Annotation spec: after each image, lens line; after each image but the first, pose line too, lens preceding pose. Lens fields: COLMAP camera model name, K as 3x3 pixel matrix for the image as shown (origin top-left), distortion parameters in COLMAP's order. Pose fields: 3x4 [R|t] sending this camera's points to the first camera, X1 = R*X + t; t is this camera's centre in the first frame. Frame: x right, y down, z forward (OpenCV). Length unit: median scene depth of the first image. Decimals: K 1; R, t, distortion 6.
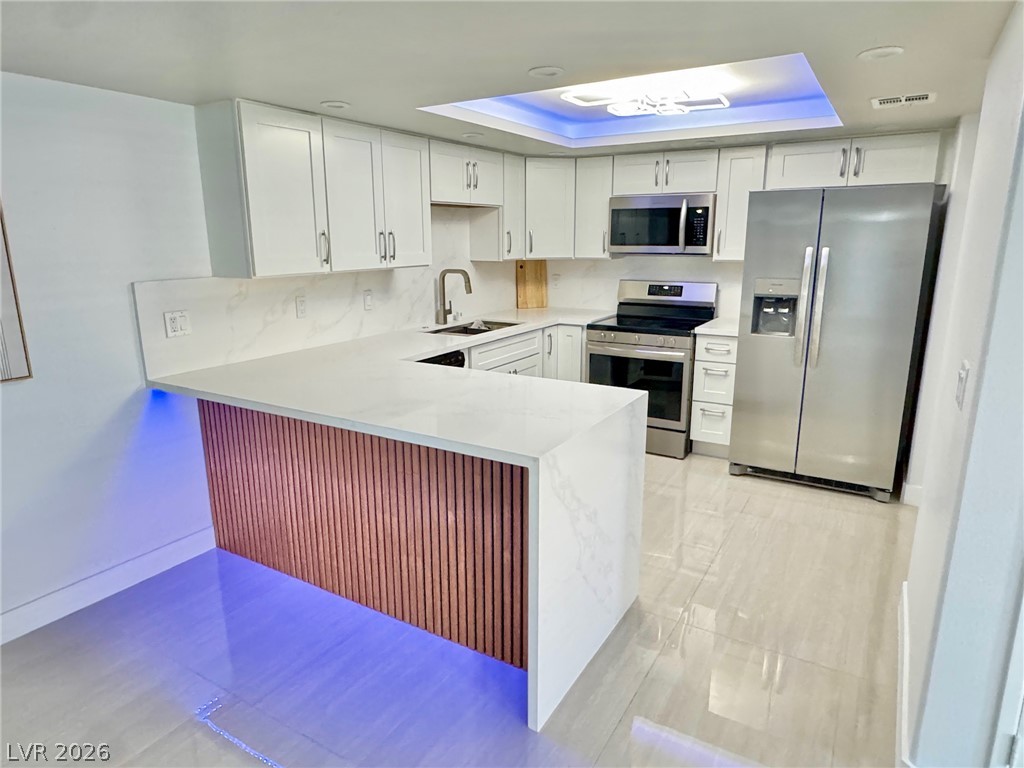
lens RADIAL K [[630.2, 0, 510.0], [0, 630.2, 384.0], [0, 0, 1]] dist [-0.002265, 0.001219]
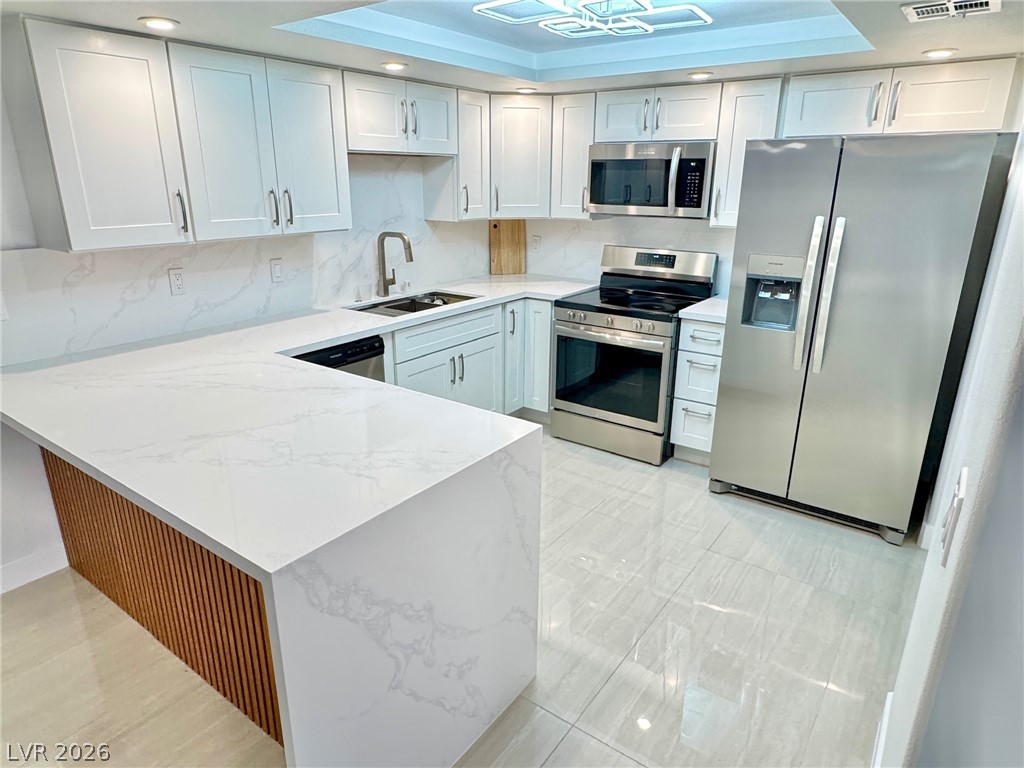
lens RADIAL K [[630.2, 0, 510.7], [0, 630.2, 383.7], [0, 0, 1]] dist [-0.002265, 0.001219]
pose [[0.996440, 0.035469, -0.076480, 0.158172], [-0.028846, 0.995875, 0.086033, -0.065709], [0.079216, -0.083520, 0.993352, 0.183117]]
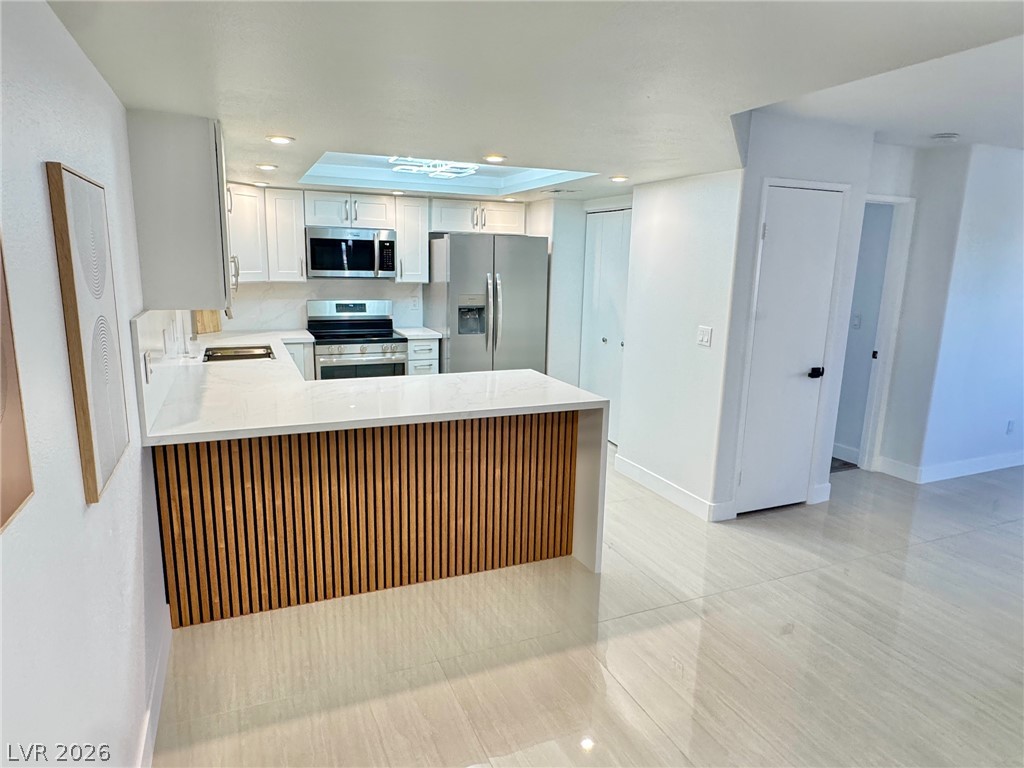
lens RADIAL K [[630.2, 0, 512.5], [0, 630.2, 387.1], [0, 0, 1]] dist [-0.002265, 0.001219]
pose [[0.572101, -0.145210, 0.807227, -0.705113], [0.162521, 0.984758, 0.061963, -0.032041], [-0.803920, 0.095742, 0.586980, 0.092315]]
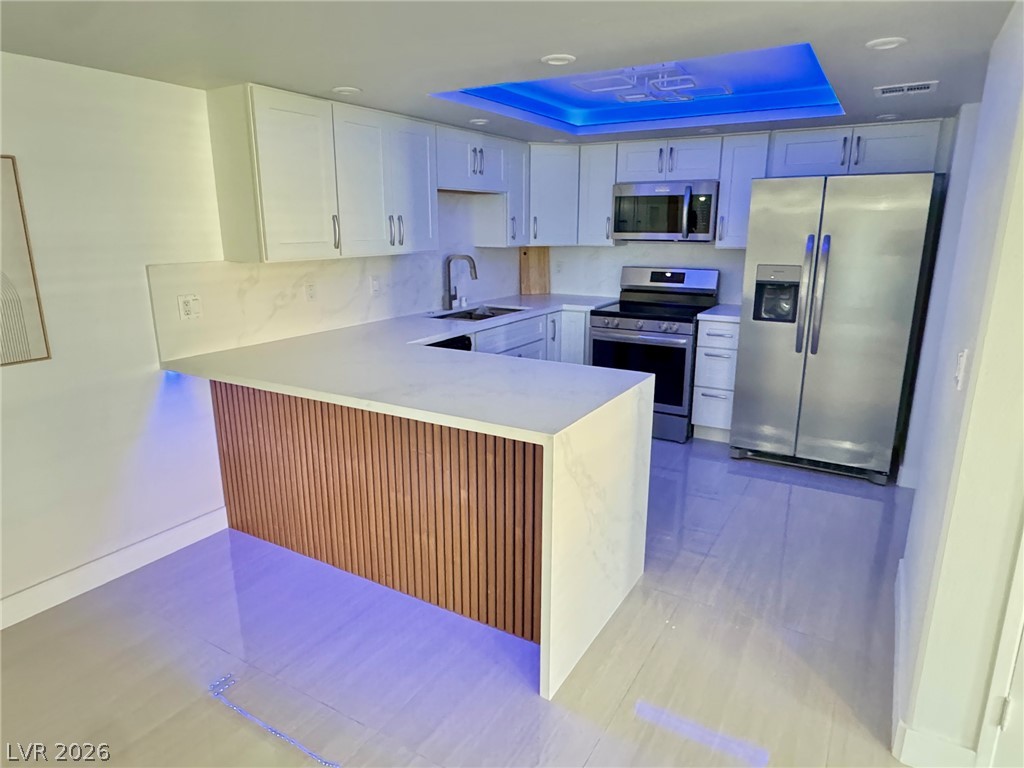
lens RADIAL K [[630.2, 0, 512.9], [0, 630.2, 381.8], [0, 0, 1]] dist [-0.002265, 0.001219]
pose [[0.999947, 0.002695, 0.009917, -0.014688], [-0.002838, 0.999891, 0.014479, 0.006909], [-0.009876, -0.014506, 0.999846, -0.015212]]
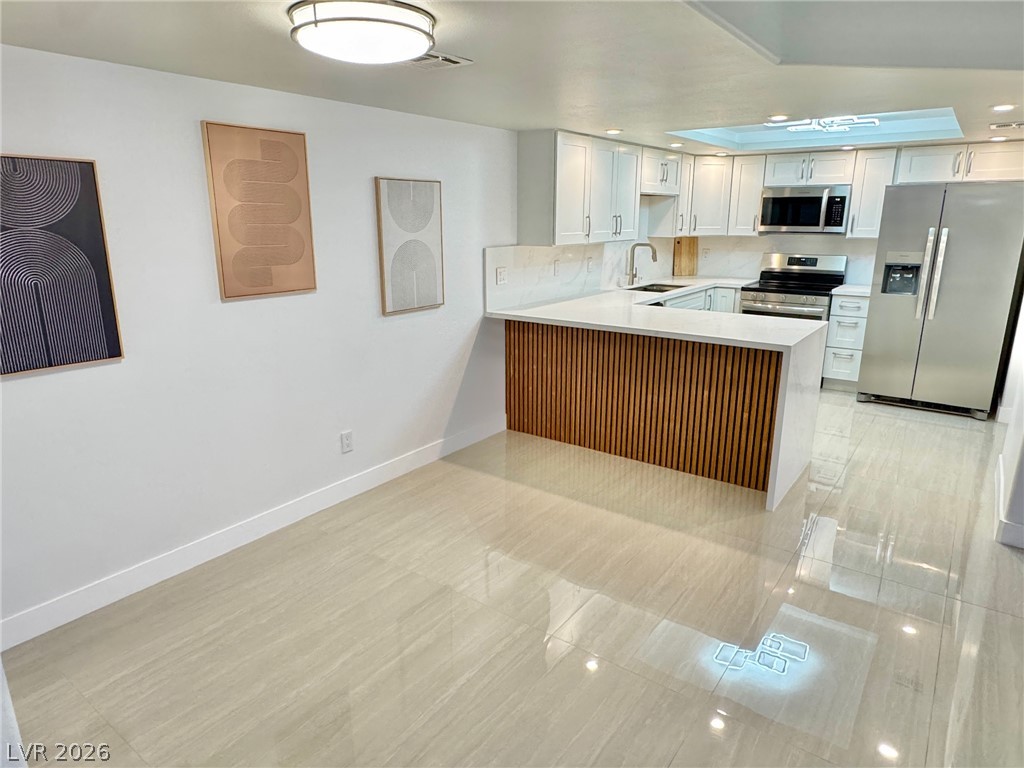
lens RADIAL K [[630.2, 0, 510.7], [0, 630.2, 381.1], [0, 0, 1]] dist [-0.002265, 0.001219]
pose [[0.995682, 0.027101, -0.088784, -0.275157], [-0.024649, 0.999287, 0.028594, 0.087610], [0.089495, -0.026282, 0.995640, -0.401719]]
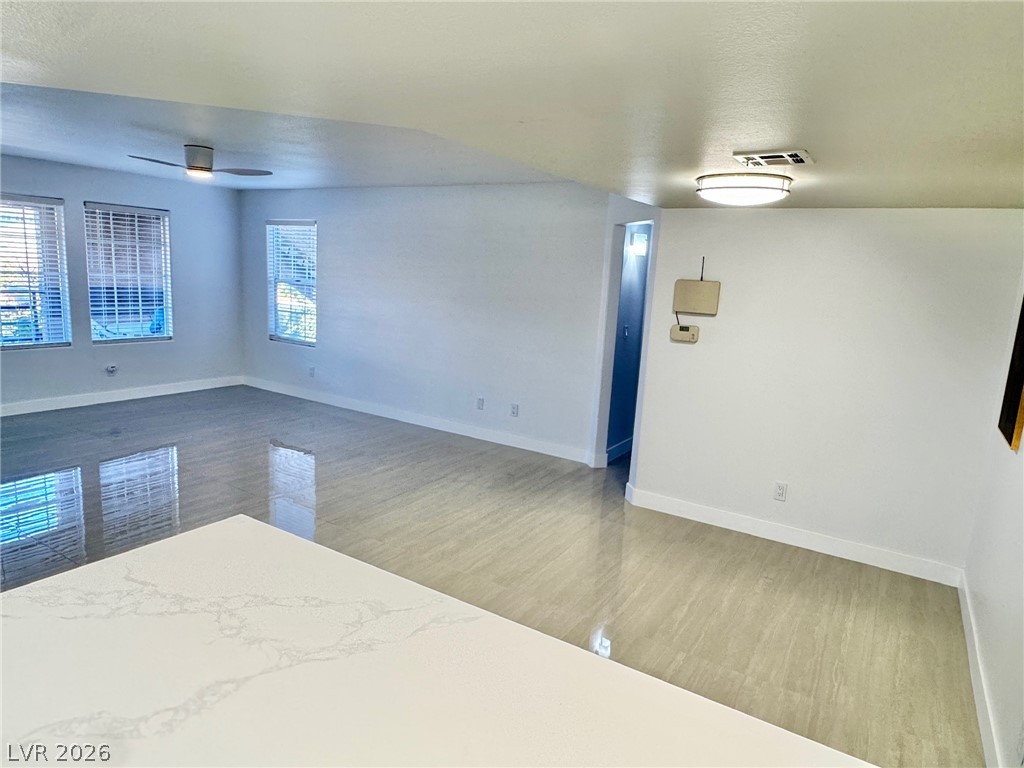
lens RADIAL K [[630.2, 0, 520.3], [0, 630.2, 379.3], [0, 0, 1]] dist [-0.002265, 0.001219]
pose [[-0.998494, -0.054017, -0.009544, -0.180414], [-0.053496, 0.920447, 0.387189, -0.234346], [-0.012130, 0.387116, -0.921951, 0.869574]]
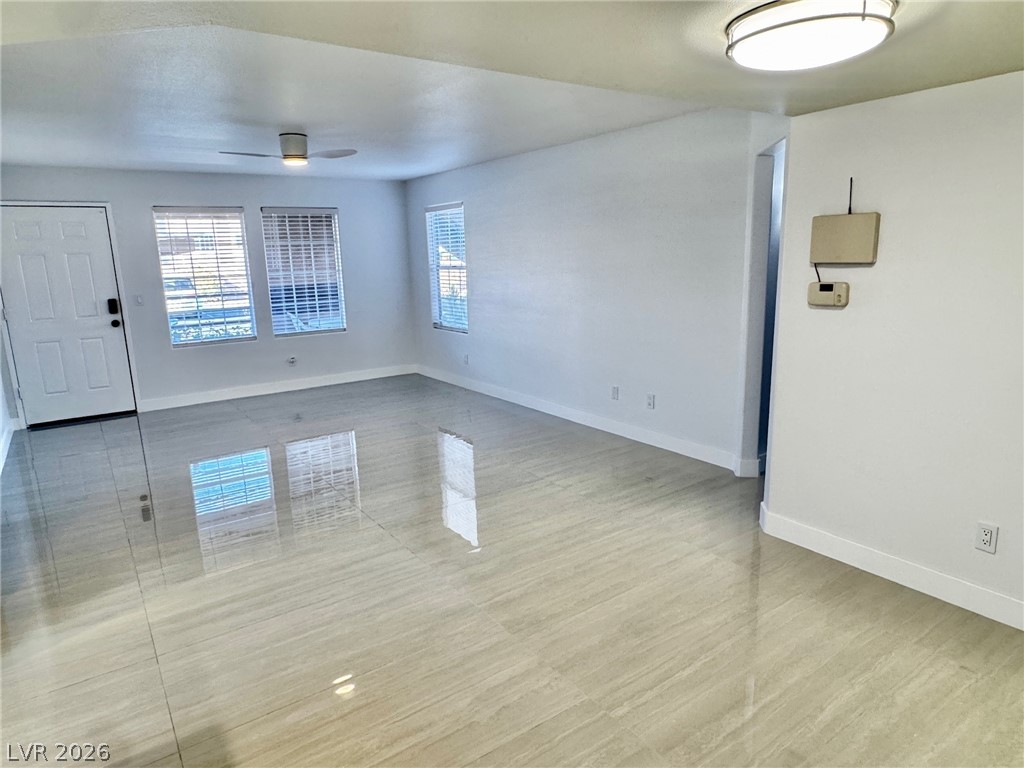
lens RADIAL K [[630.2, 0, 517.2], [0, 630.2, 387.3], [0, 0, 1]] dist [-0.002265, 0.001219]
pose [[-0.920689, -0.053377, 0.386630, -0.435559], [0.118793, 0.905282, 0.407863, -0.145943], [-0.371779, 0.421444, -0.827143, 0.622577]]
